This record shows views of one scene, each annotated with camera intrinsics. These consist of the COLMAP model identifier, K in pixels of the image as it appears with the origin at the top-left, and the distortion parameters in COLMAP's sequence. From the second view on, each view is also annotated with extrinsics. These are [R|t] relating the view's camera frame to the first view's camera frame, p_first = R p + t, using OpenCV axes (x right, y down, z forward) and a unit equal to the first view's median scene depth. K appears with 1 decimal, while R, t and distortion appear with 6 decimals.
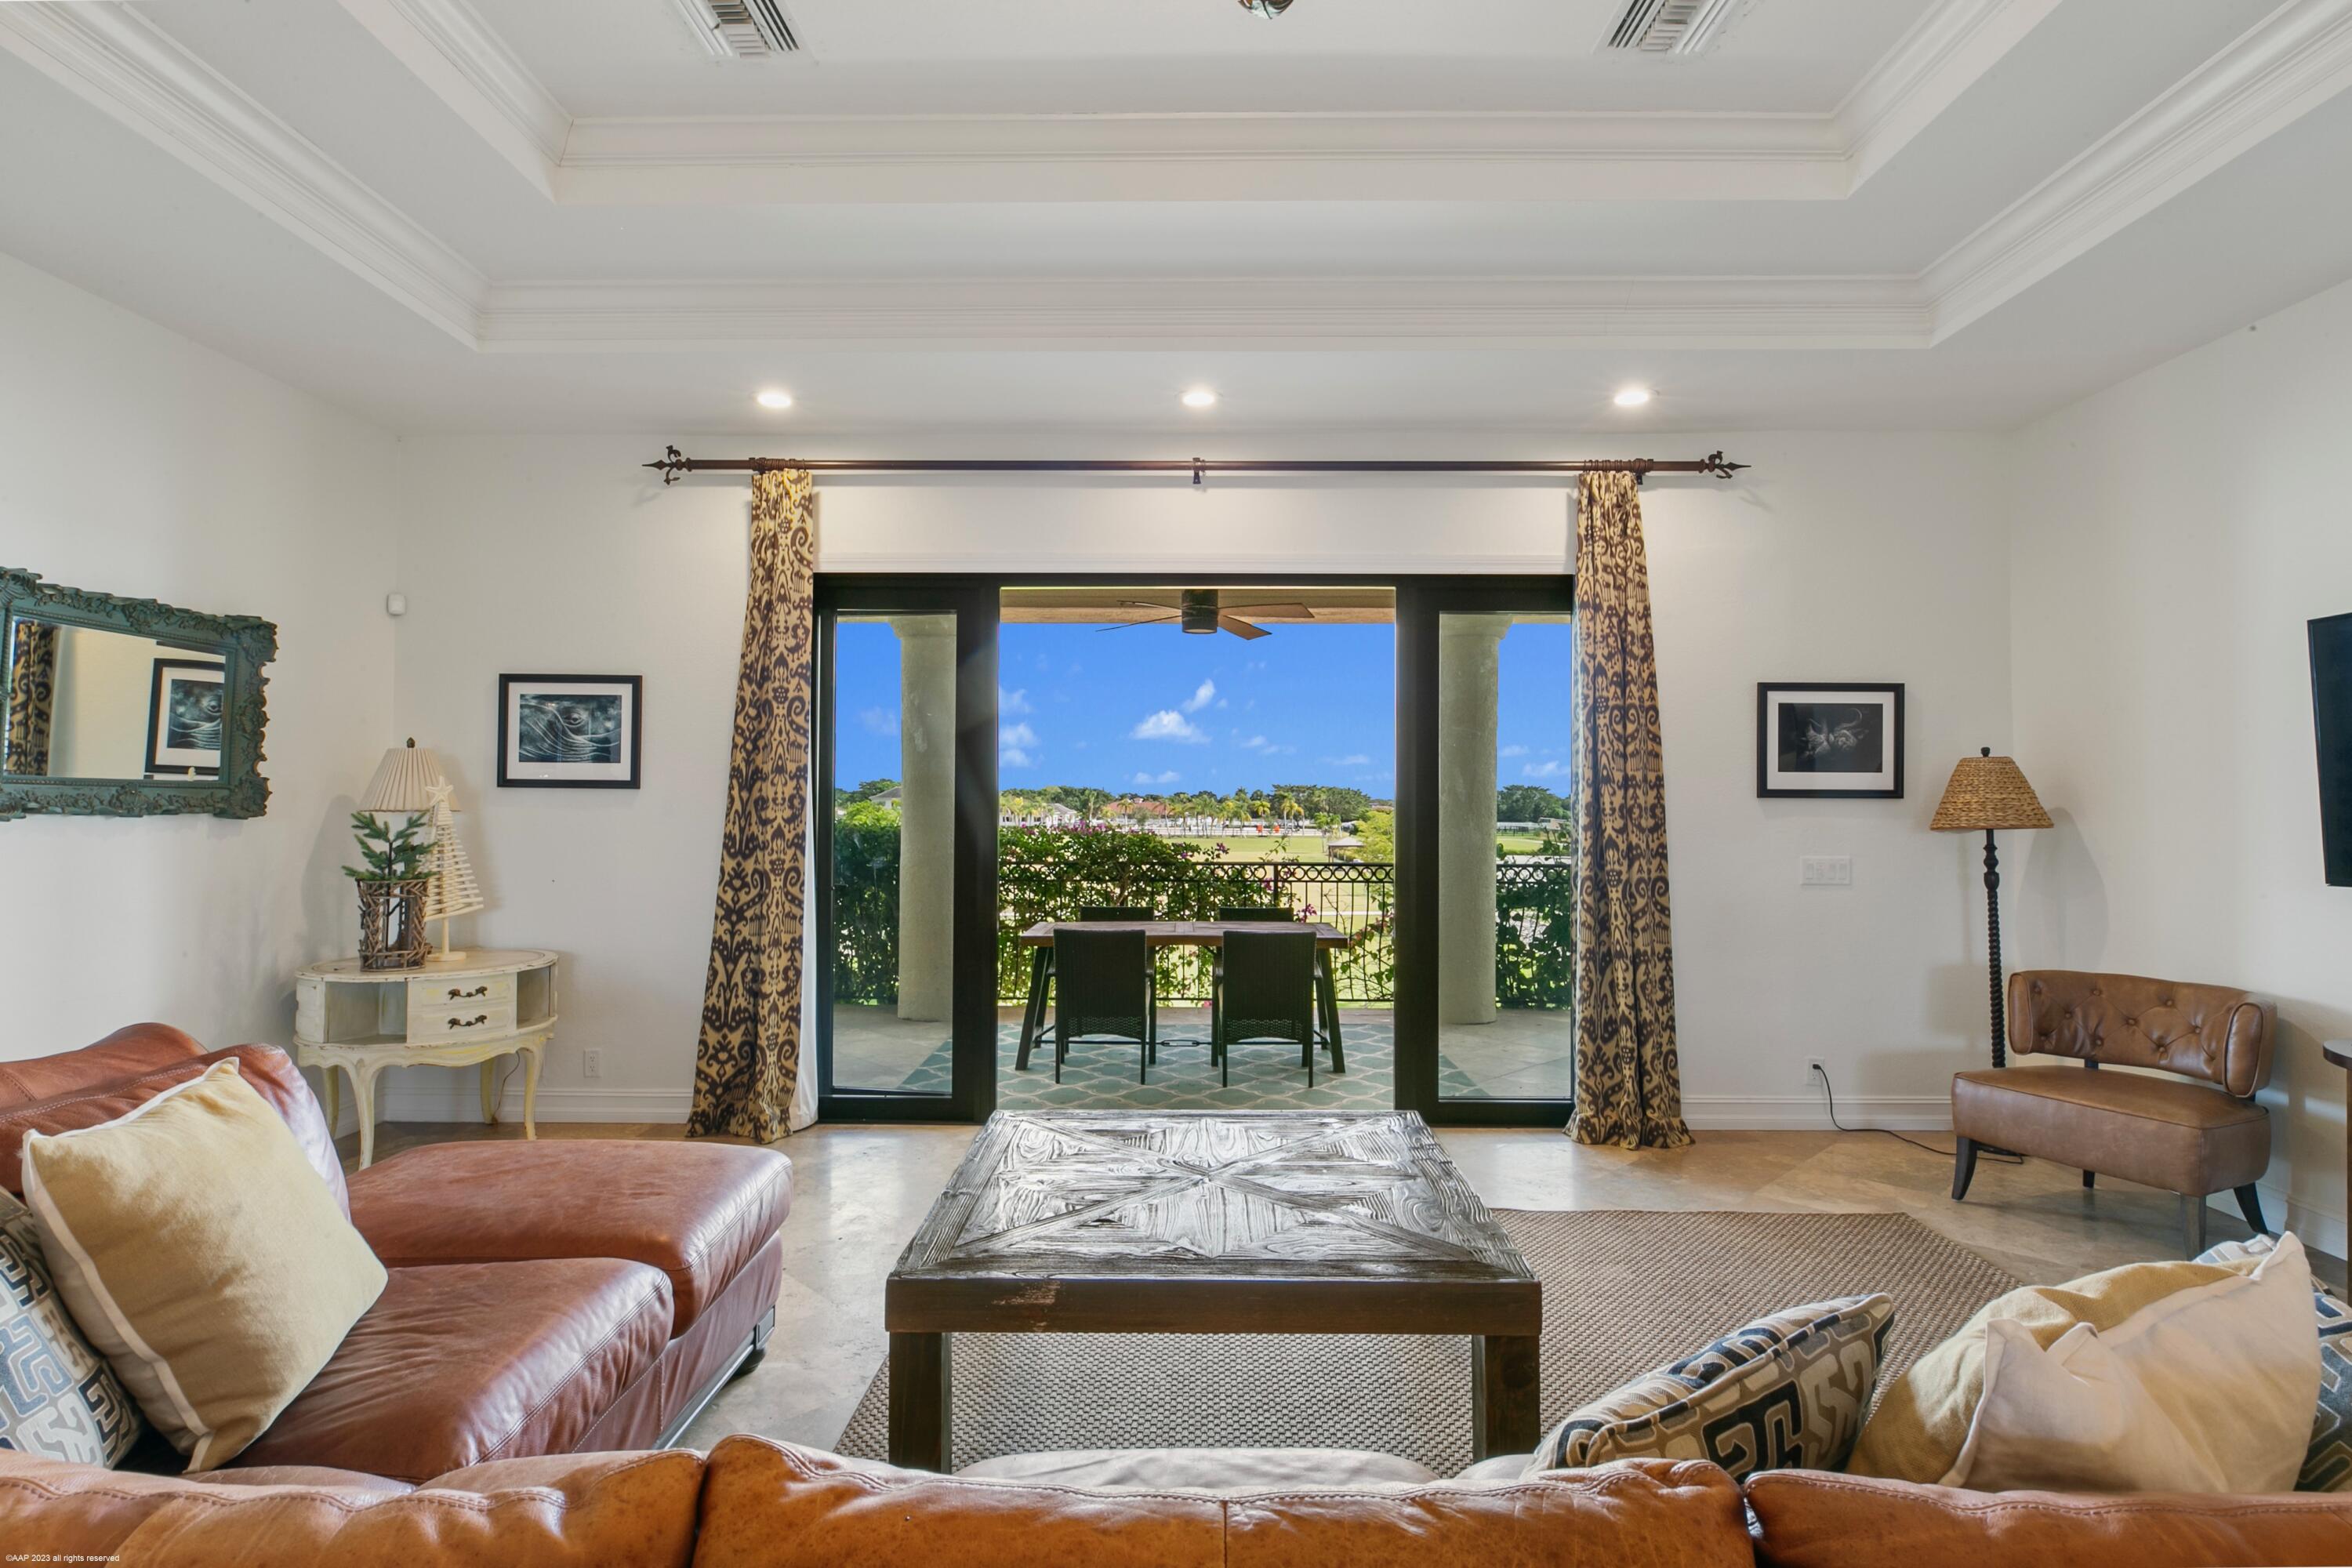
lens RADIAL K [[1171.9, 0, 1176.0], [0, 1171.9, 784.0], [0, 0, 1]] dist [-0.001324, 0.000473]
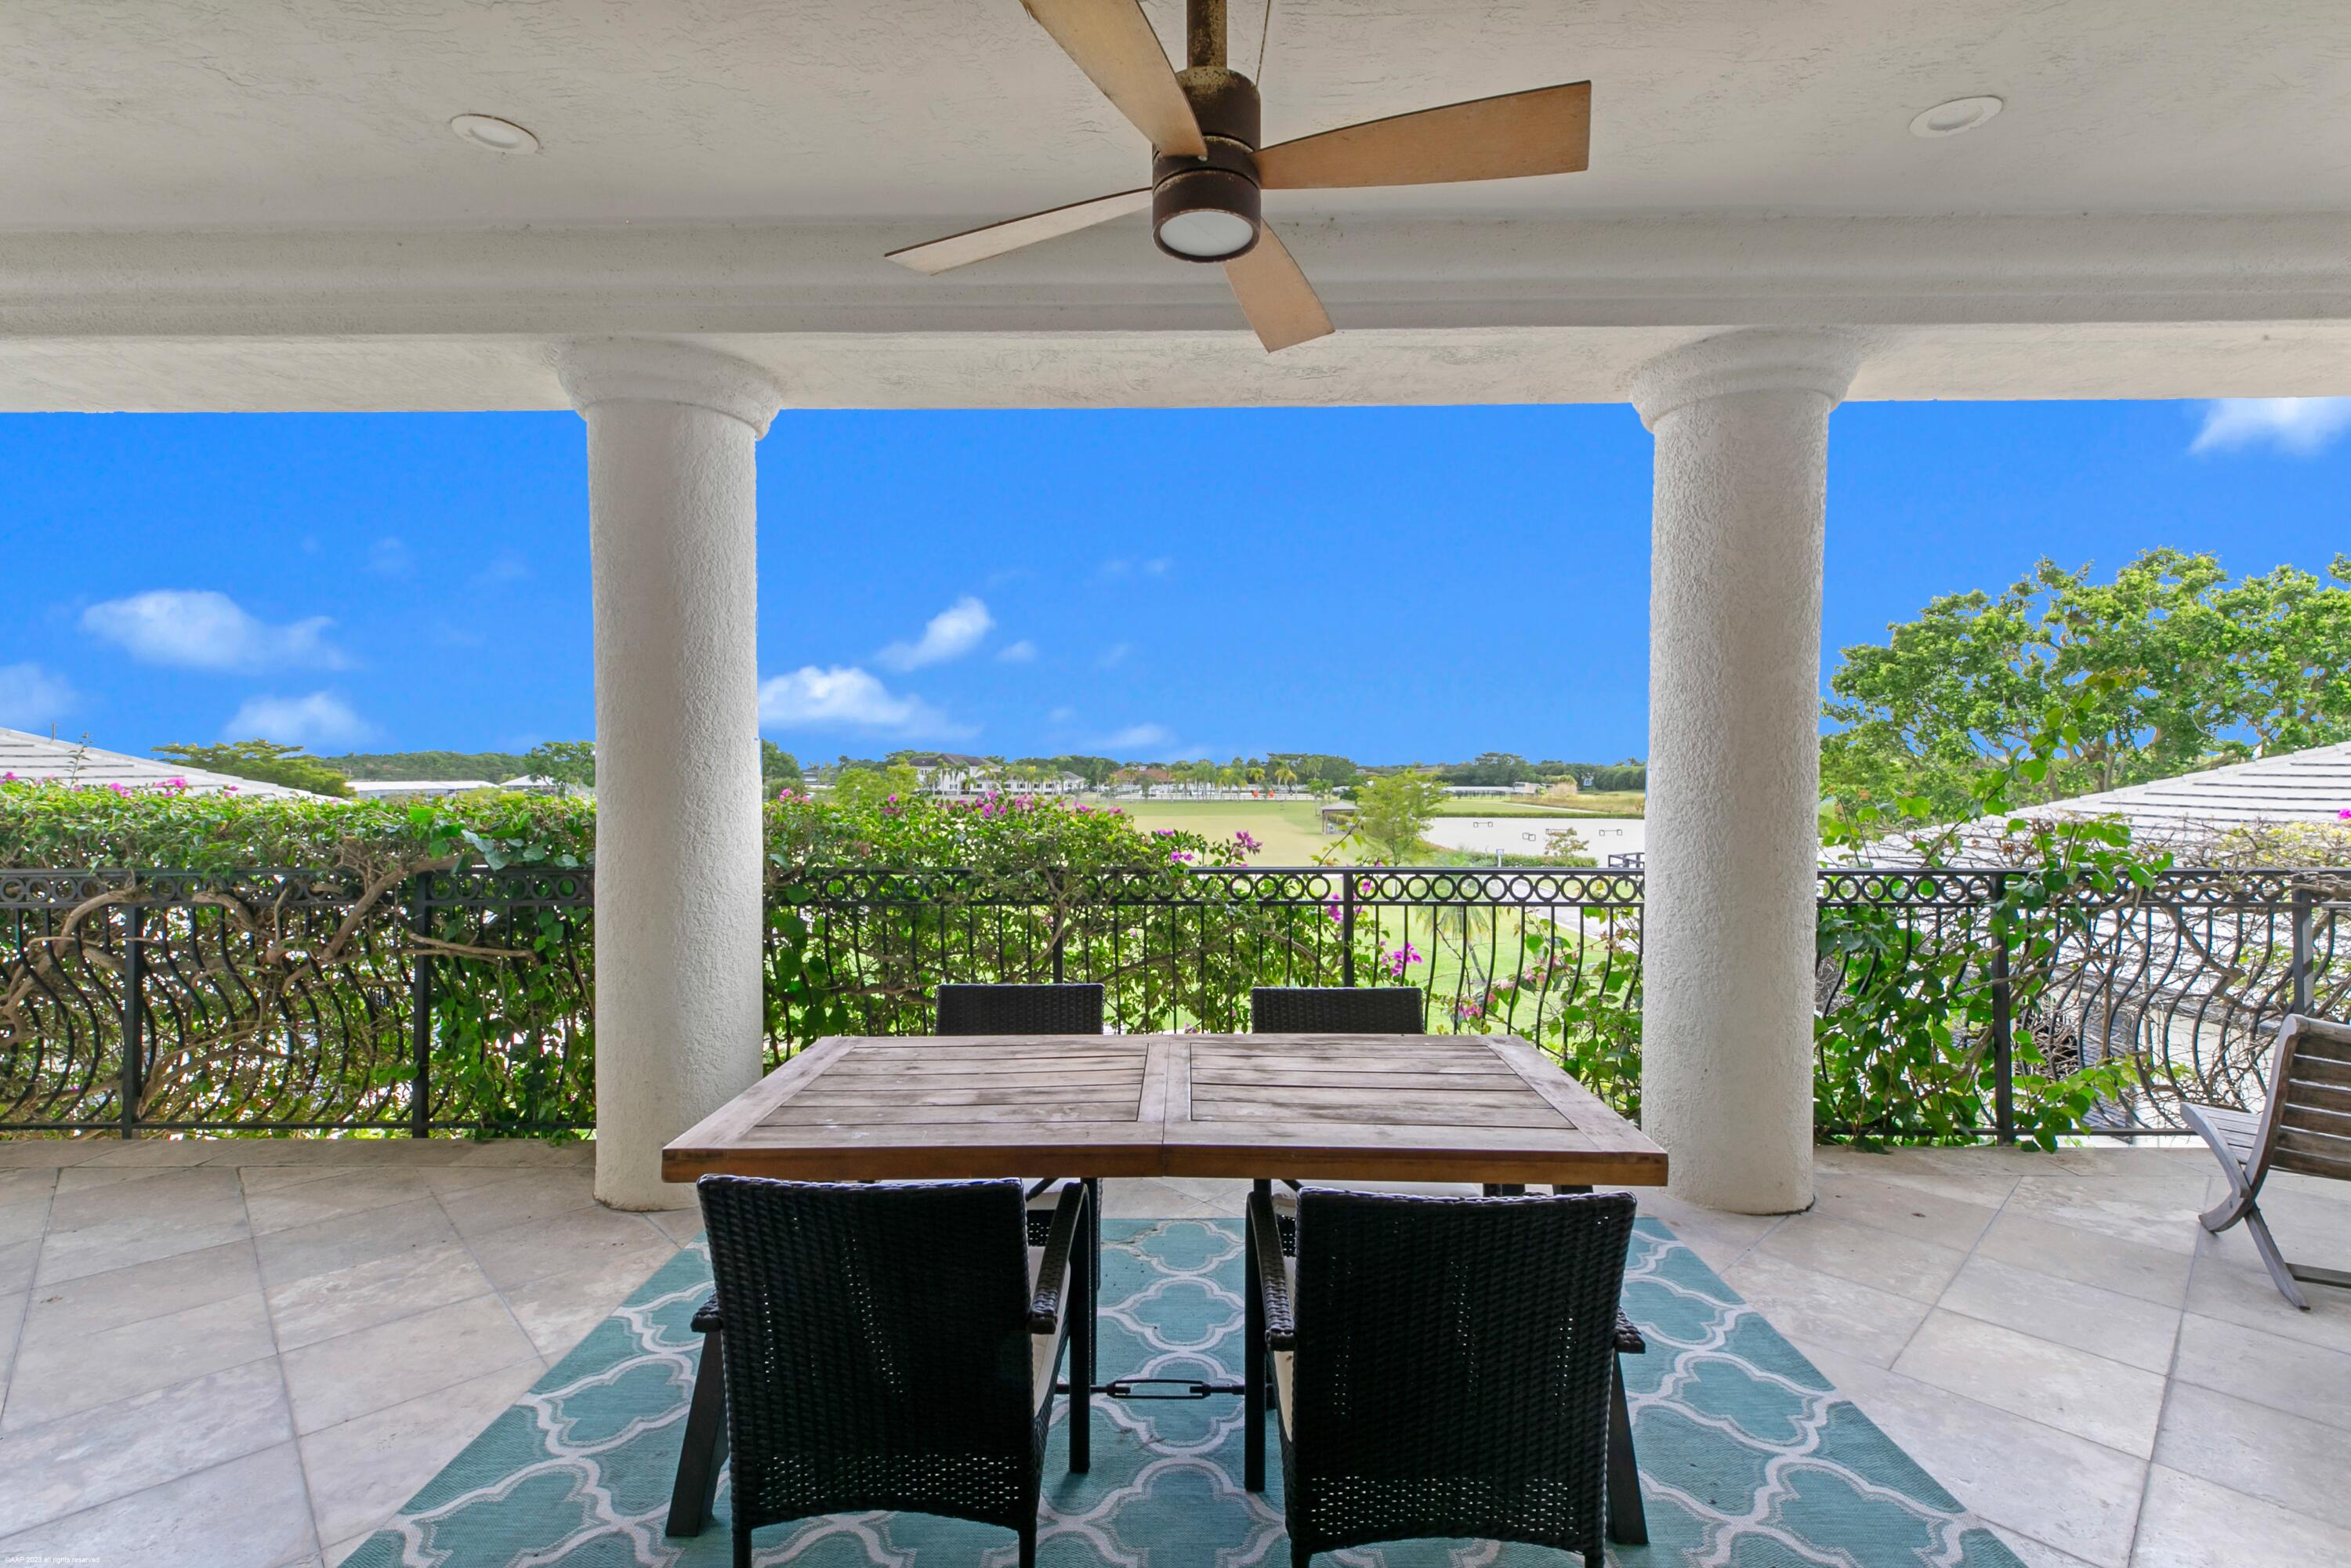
lens RADIAL K [[1073.0, 0, 1177.7], [0, 1073.0, 772.2], [0, 0, 1]] dist [0.002605, -0.000442]
pose [[0.999986, -0.005346, -0.000380, 0.008430], [0.005352, 0.999829, 0.017700, 0.014472], [0.000286, -0.017702, 0.999843, 0.507586]]
